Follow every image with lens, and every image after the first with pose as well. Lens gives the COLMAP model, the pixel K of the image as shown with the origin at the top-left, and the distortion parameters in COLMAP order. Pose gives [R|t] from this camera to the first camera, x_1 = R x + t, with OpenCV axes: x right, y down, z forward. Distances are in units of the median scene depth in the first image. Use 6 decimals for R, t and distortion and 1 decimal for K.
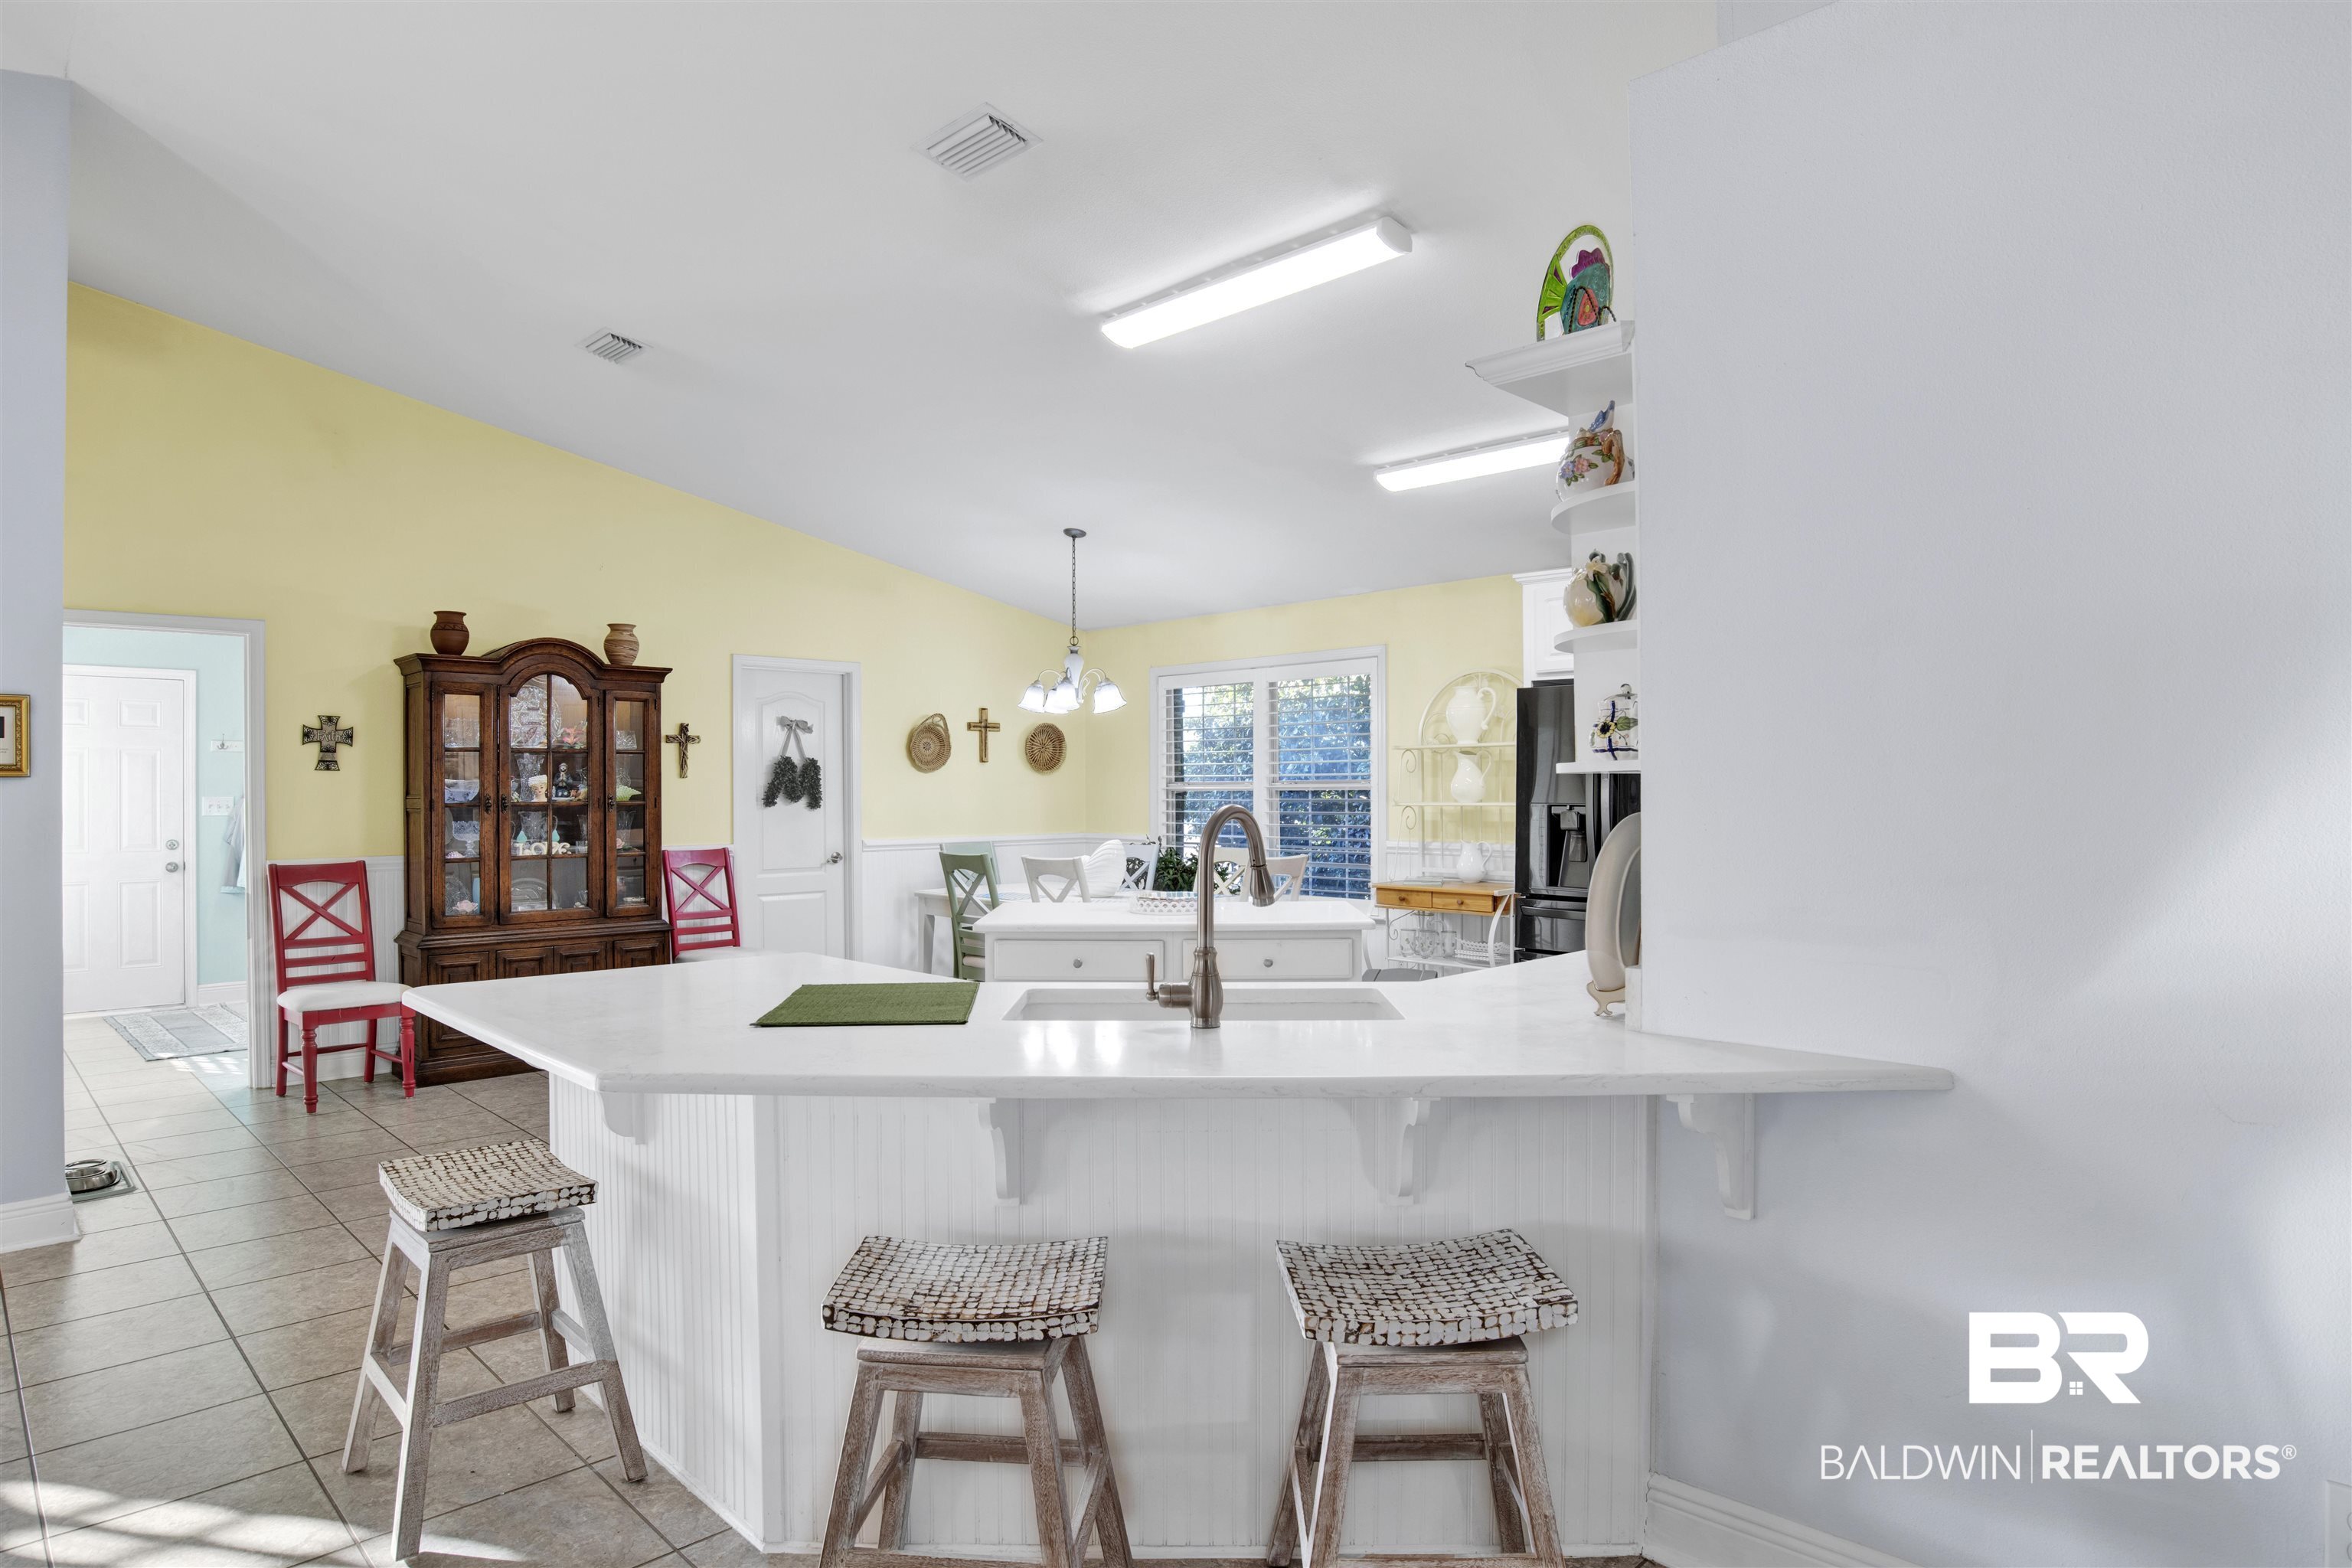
lens RADIAL K [[1284.6, 0, 1174.5], [0, 1284.6, 787.2], [0, 0, 1]] dist [-0.055146, 0.000342]
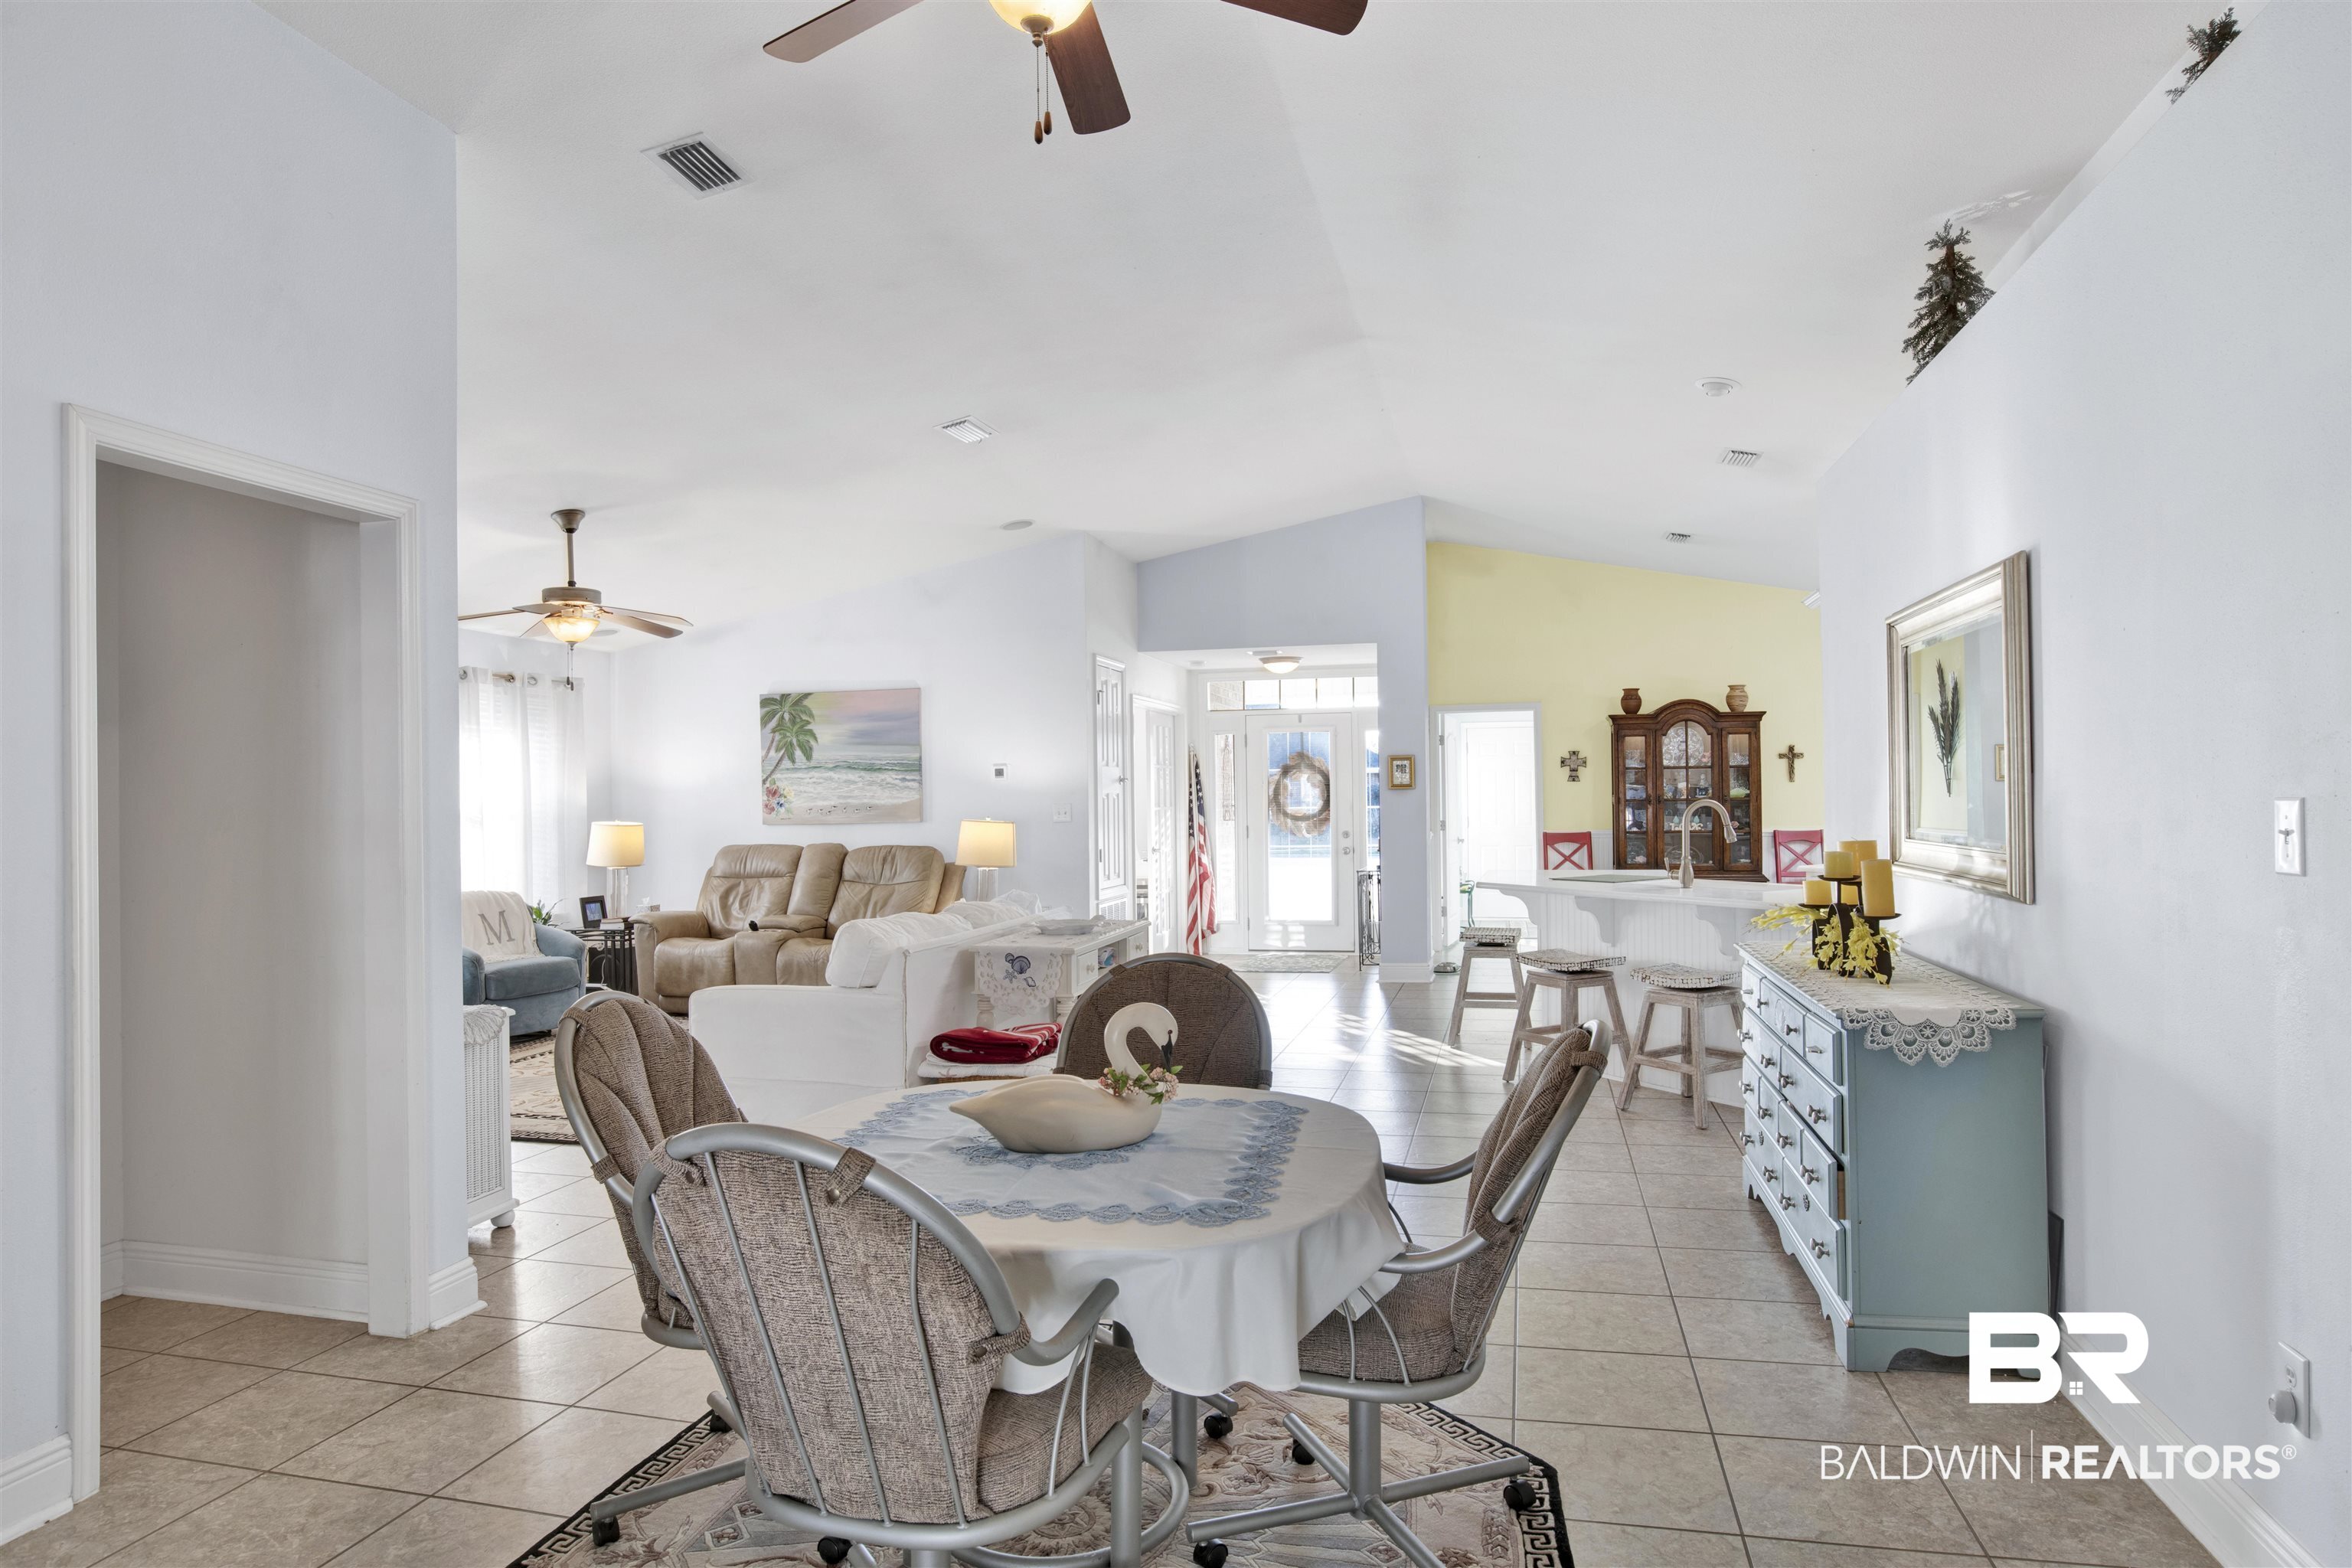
lens RADIAL K [[1362.9, 0, 1178.3], [0, 1362.9, 796.2], [0, 0, 1]] dist [-0.051373, 0.002808]
pose [[0.504312, -0.000439, -0.863522, 0.651926], [0.010373, 0.999931, 0.005550, -0.007860], [0.863459, -0.011756, 0.504281, -0.431287]]
